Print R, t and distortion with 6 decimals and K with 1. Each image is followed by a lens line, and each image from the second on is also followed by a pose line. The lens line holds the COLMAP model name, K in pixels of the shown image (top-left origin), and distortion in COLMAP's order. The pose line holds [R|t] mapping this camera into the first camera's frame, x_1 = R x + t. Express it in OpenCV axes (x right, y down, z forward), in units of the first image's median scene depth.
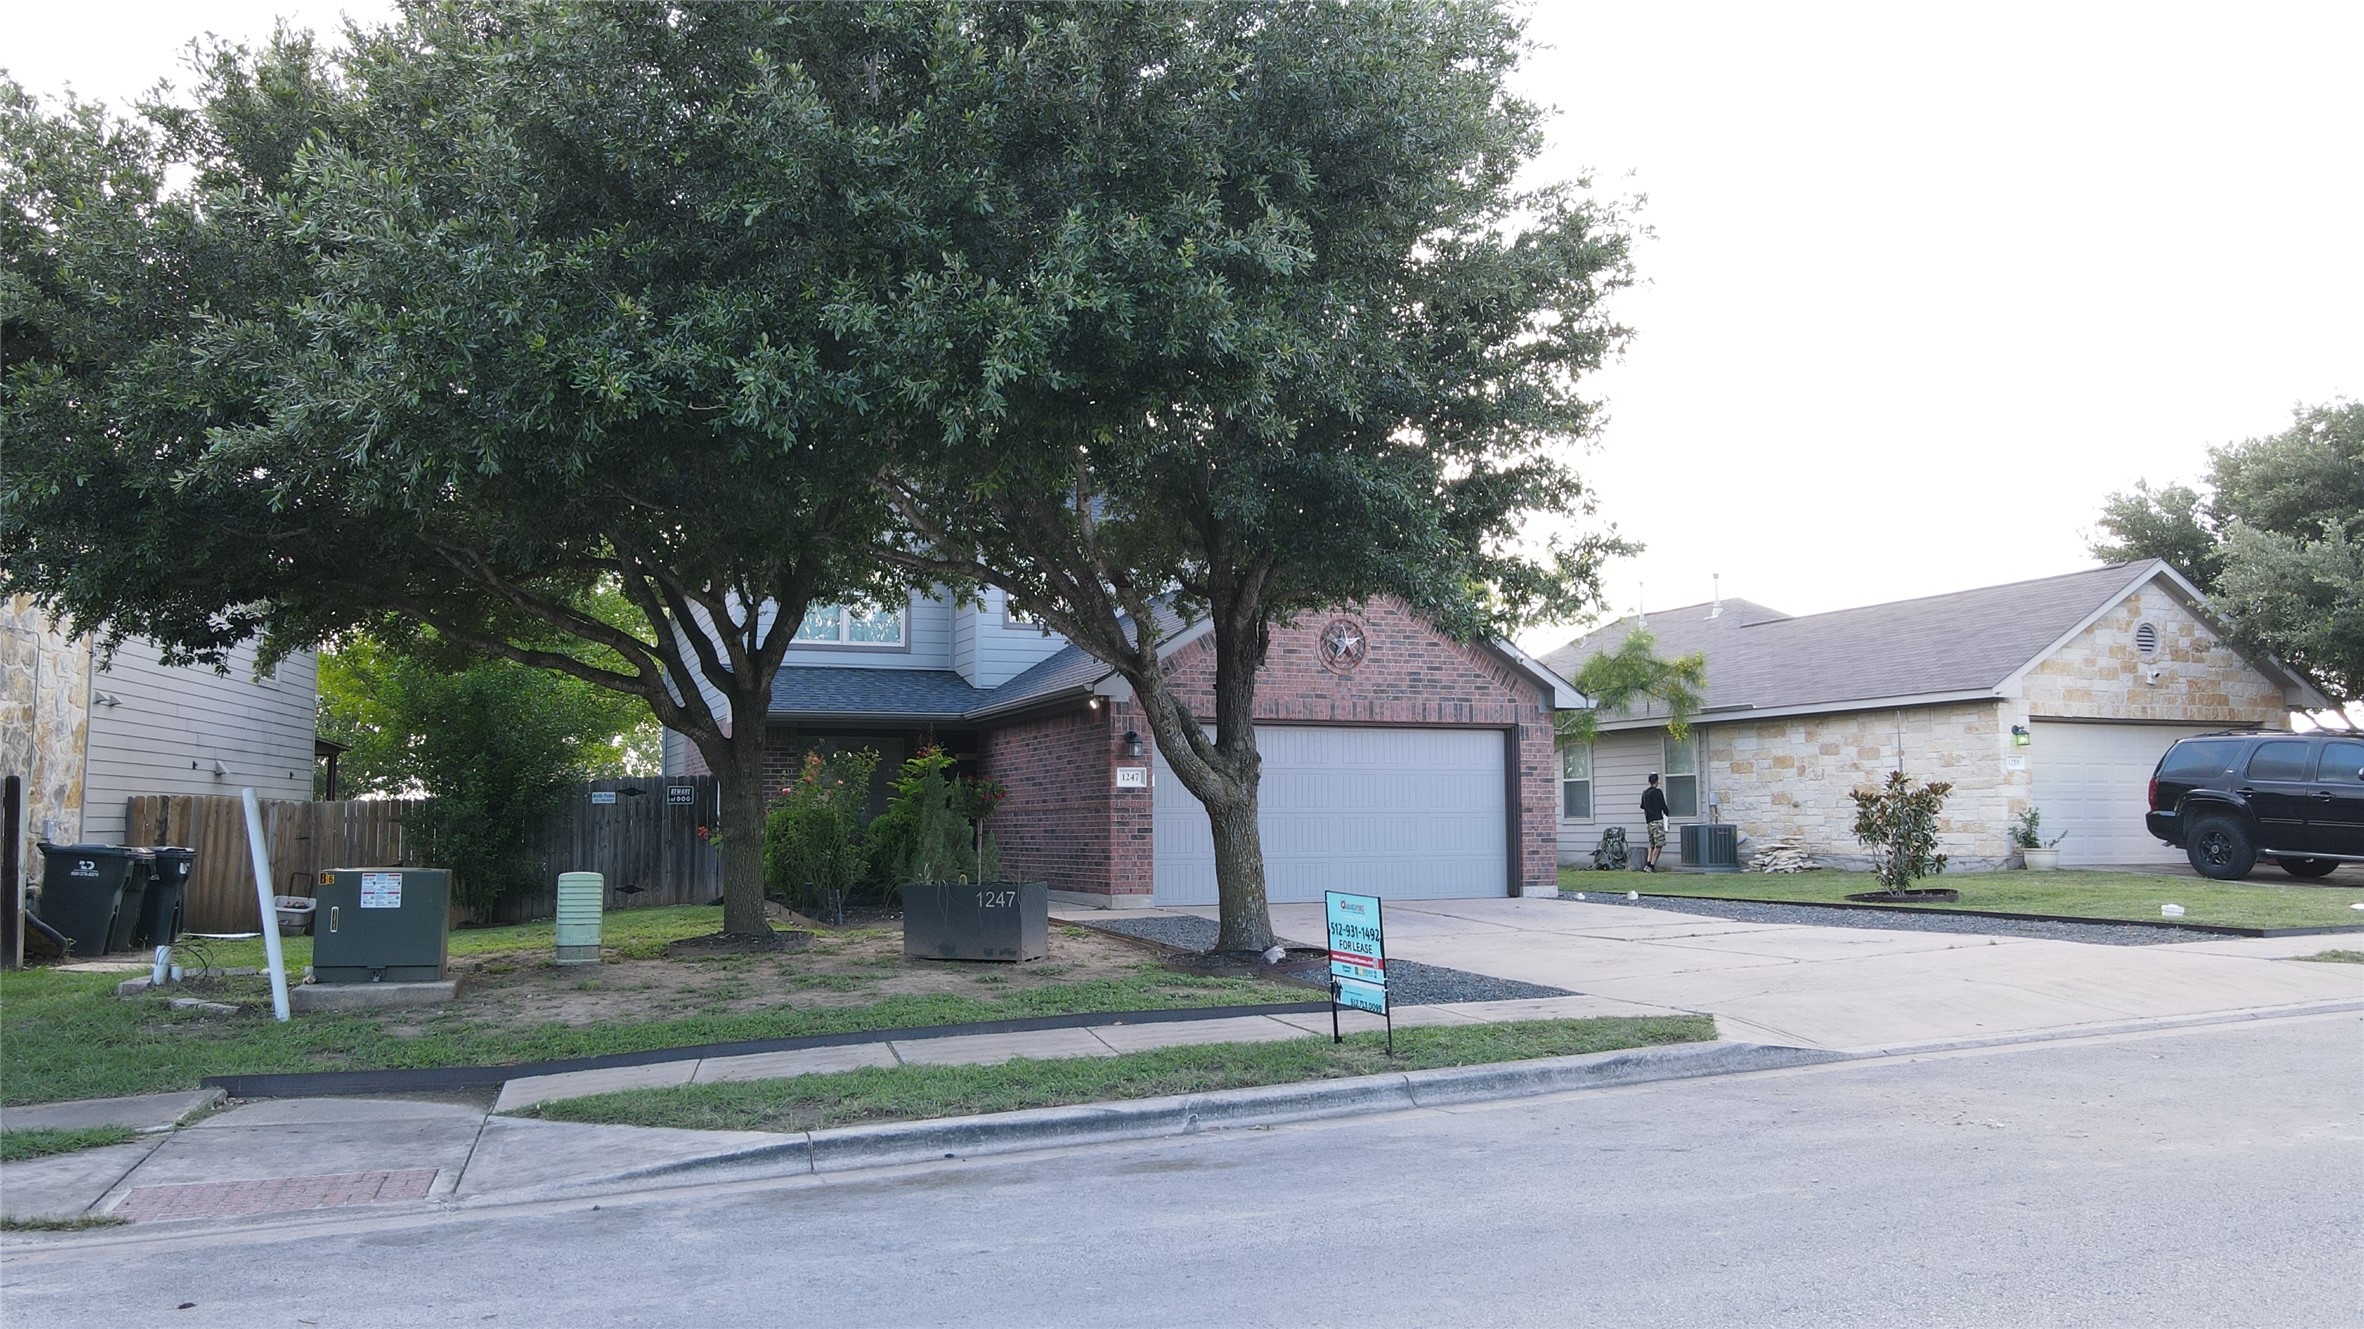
lens RADIAL K [[1746.3, 0, 1182.0], [0, 1746.3, 664.5], [0, 0, 1]] dist [-0.008572, 0.037256]
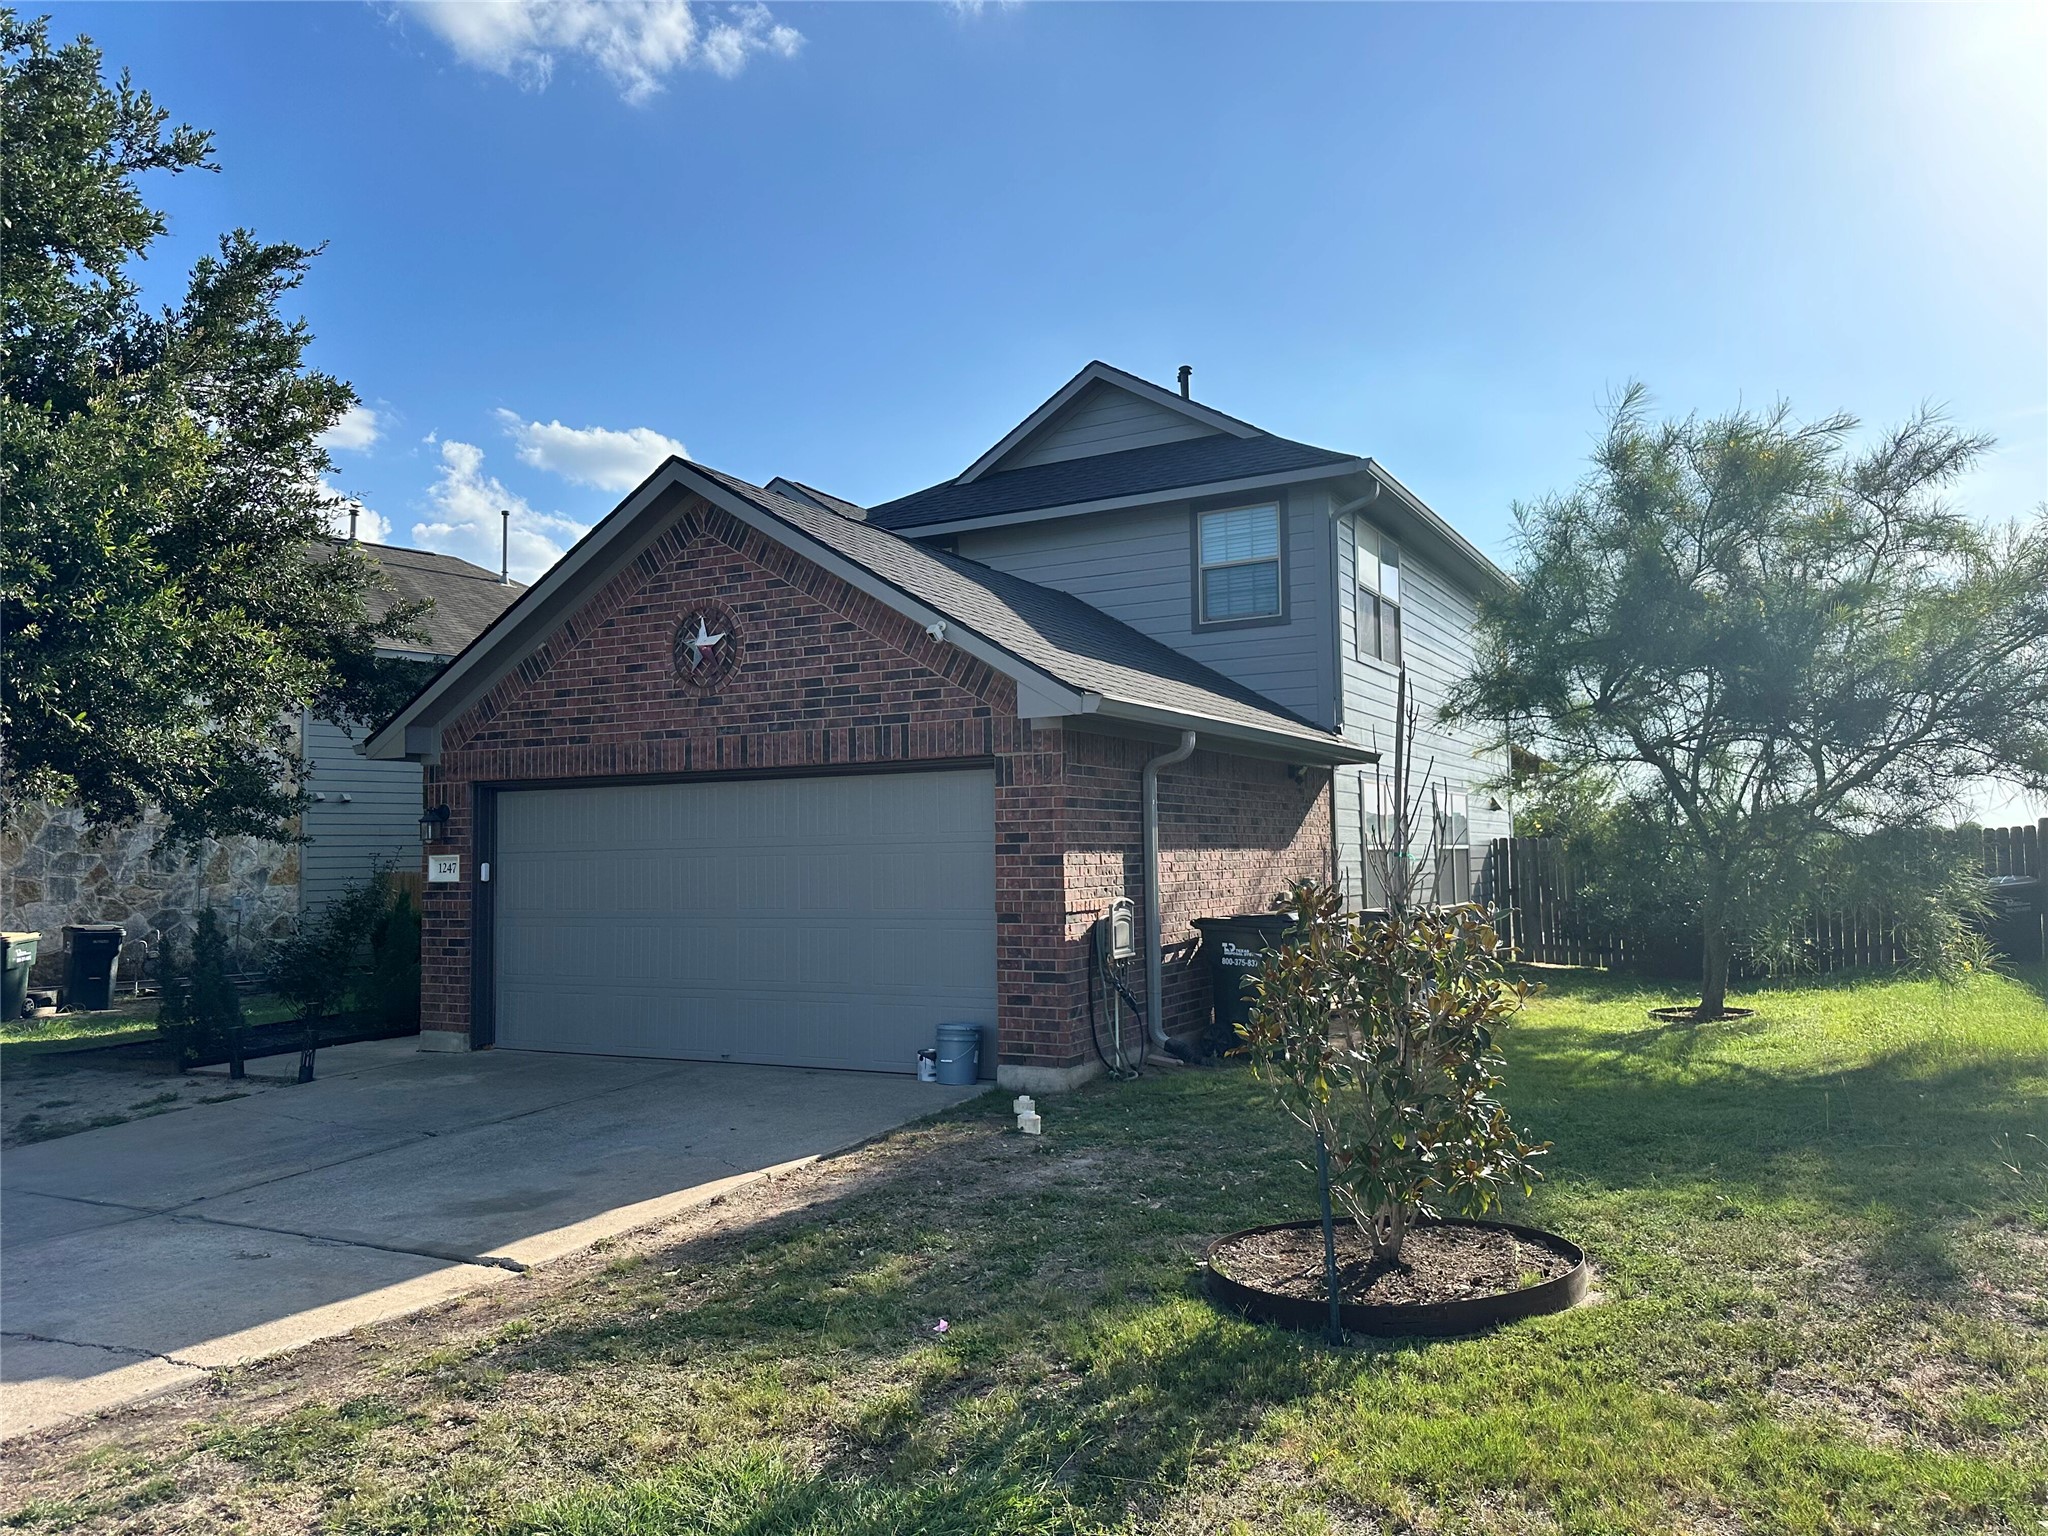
lens RADIAL K [[1429.6, 0, 1024.0], [0, 1429.6, 768.0], [0, 0, 1]] dist [0.140721, -0.253081]
pose [[0.632479, -0.051967, -0.772832, 0.551804], [0.081379, 0.996683, -0.000419, 0.040238], [0.770290, -0.062627, 0.634611, 0.756358]]
